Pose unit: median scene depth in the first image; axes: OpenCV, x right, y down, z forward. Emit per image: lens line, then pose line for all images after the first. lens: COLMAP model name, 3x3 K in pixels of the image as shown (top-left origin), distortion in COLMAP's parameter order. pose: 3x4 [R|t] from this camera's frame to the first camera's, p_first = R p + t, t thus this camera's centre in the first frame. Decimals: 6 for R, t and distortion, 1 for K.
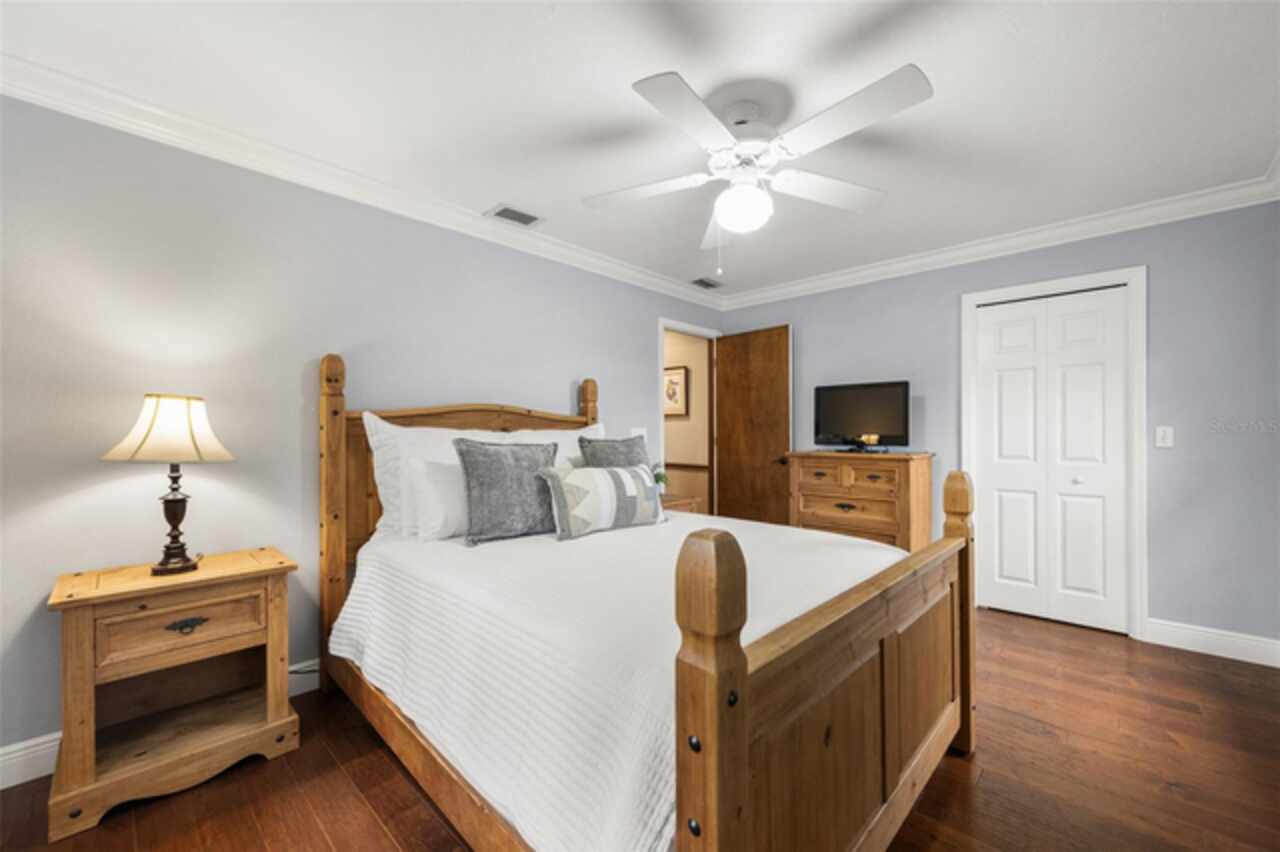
lens RADIAL K [[509.2, 0, 645.4], [0, 509.2, 427.9], [0, 0, 1]] dist [0.001733, 0.000231]
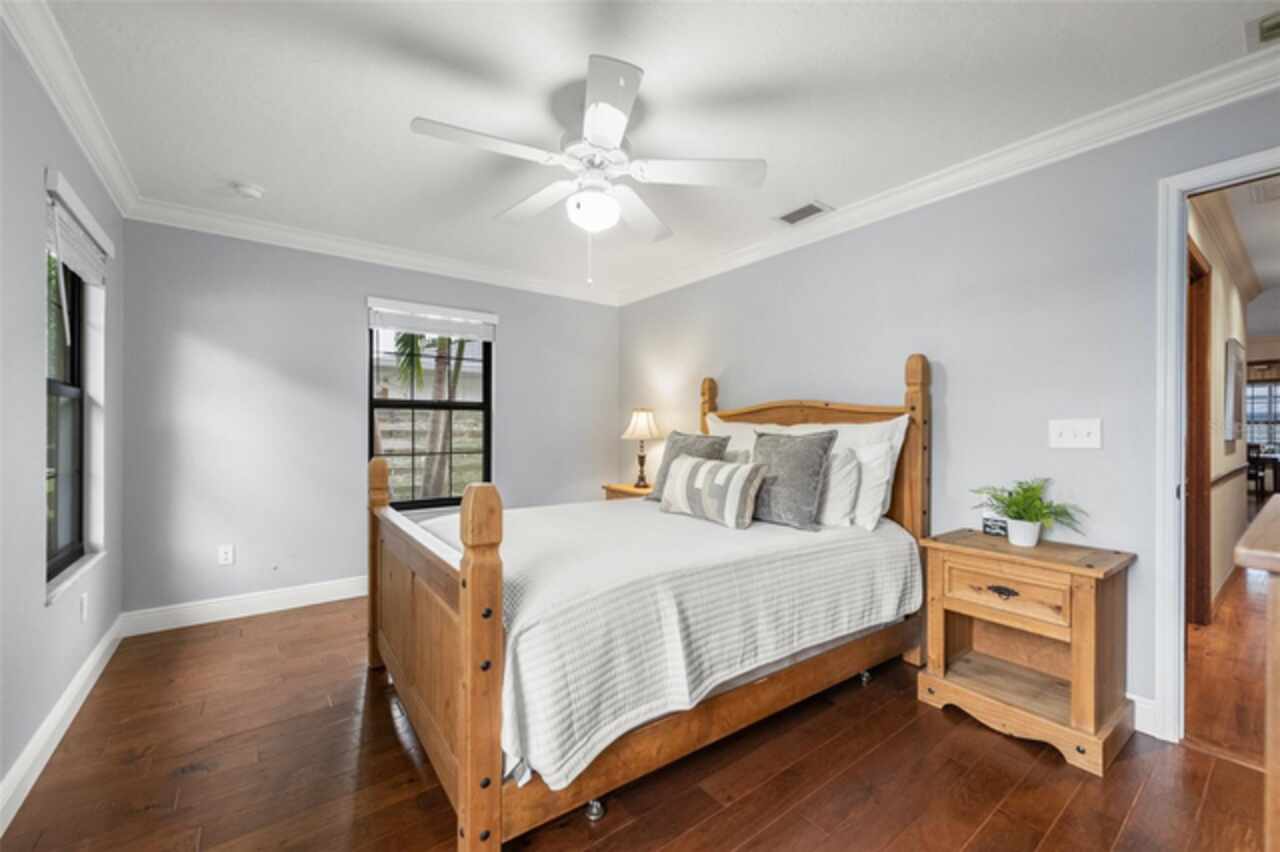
lens RADIAL K [[509.2, 0, 645.4], [0, 509.2, 427.9], [0, 0, 1]] dist [0.001733, 0.000231]
pose [[-0.172323, 0.004508, -0.985030, 0.773477], [0.009940, 0.999947, 0.002838, 0.005835], [0.984990, -0.009302, -0.172359, 0.831294]]
